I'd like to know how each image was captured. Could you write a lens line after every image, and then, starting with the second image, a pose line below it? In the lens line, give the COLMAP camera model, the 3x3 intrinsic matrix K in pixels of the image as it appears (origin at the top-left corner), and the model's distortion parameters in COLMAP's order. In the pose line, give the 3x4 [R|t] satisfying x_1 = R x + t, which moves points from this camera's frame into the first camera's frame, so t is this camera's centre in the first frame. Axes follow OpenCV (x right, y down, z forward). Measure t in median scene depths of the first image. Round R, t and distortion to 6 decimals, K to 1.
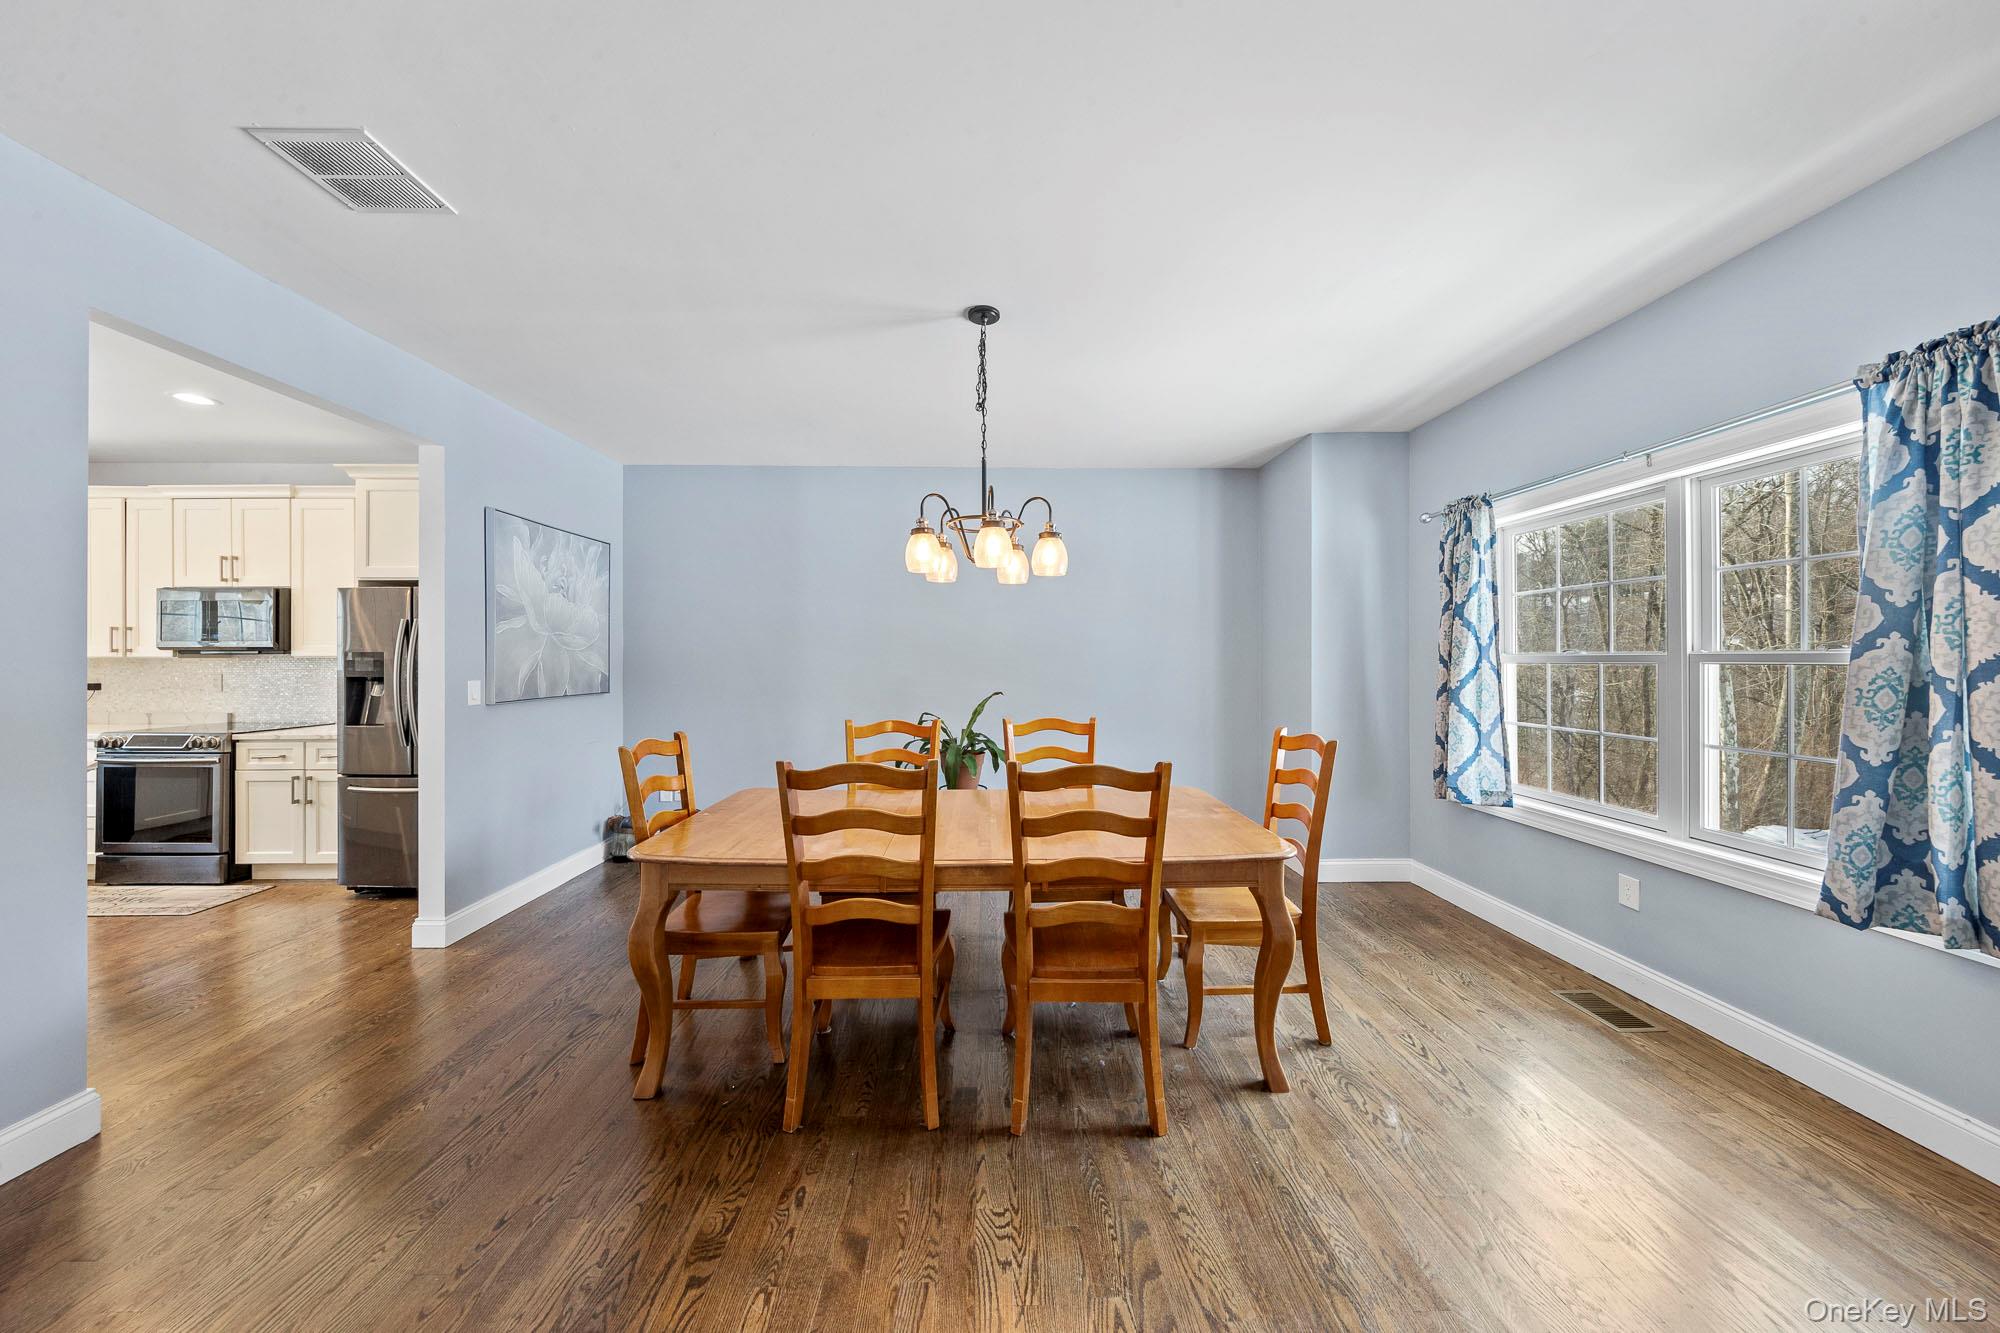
lens RADIAL K [[629.9, 0, 1000.0], [0, 629.9, 666.5], [0, 0, 1]] dist [0.000274, -0.000033]
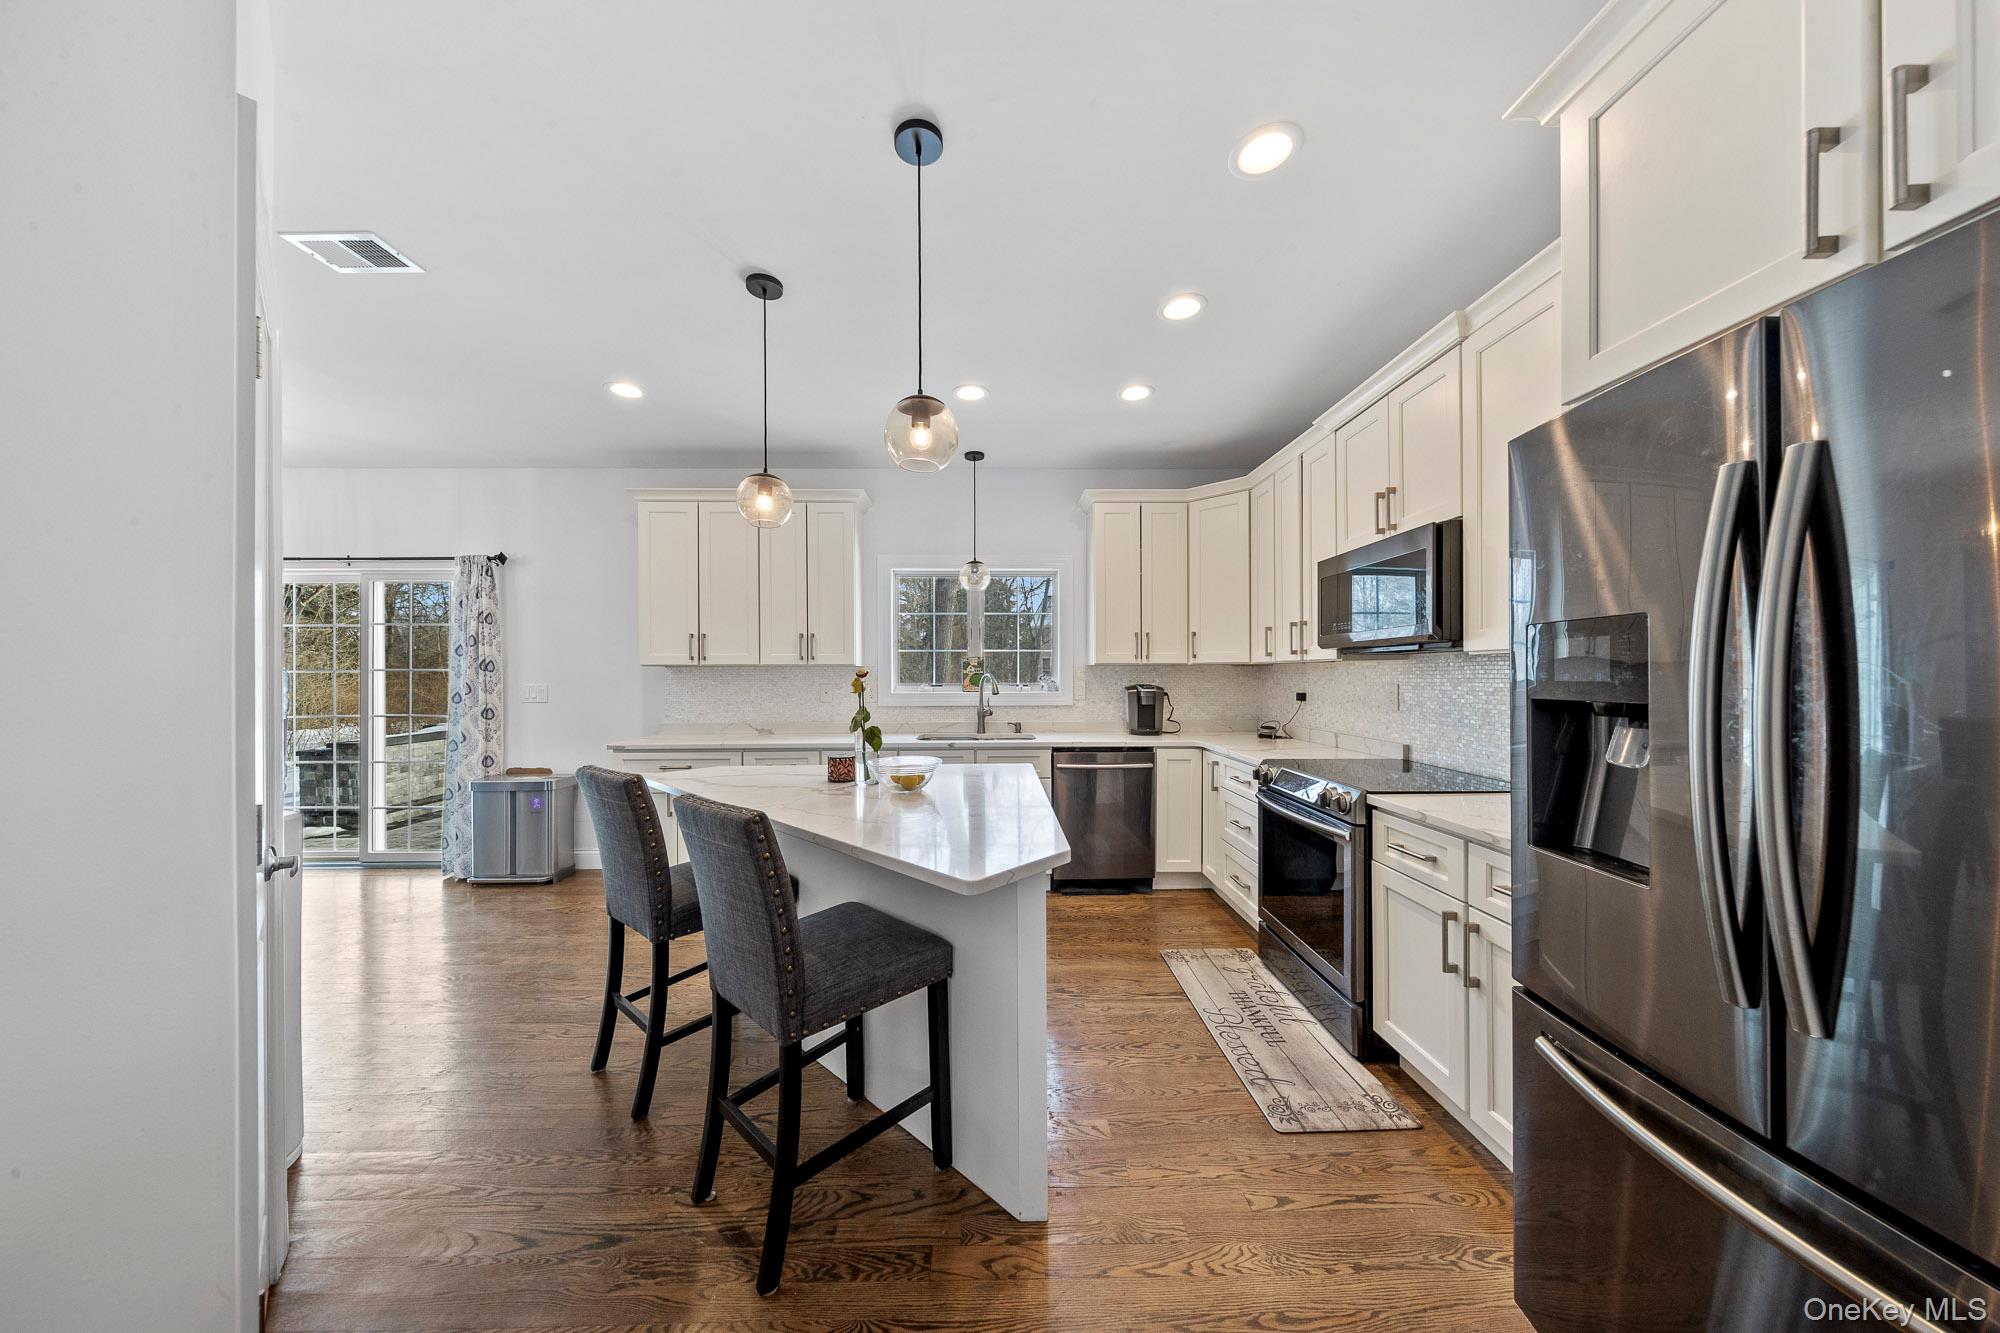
lens RADIAL K [[629.9, 0, 1000.0], [0, 629.9, 666.5], [0, 0, 1]] dist [0.000274, -0.000033]
pose [[-0.001829, -0.010991, -0.999938, -0.663260], [-0.011968, 0.999868, -0.010968, 0.005923], [0.999927, 0.011947, -0.001960, 0.676745]]
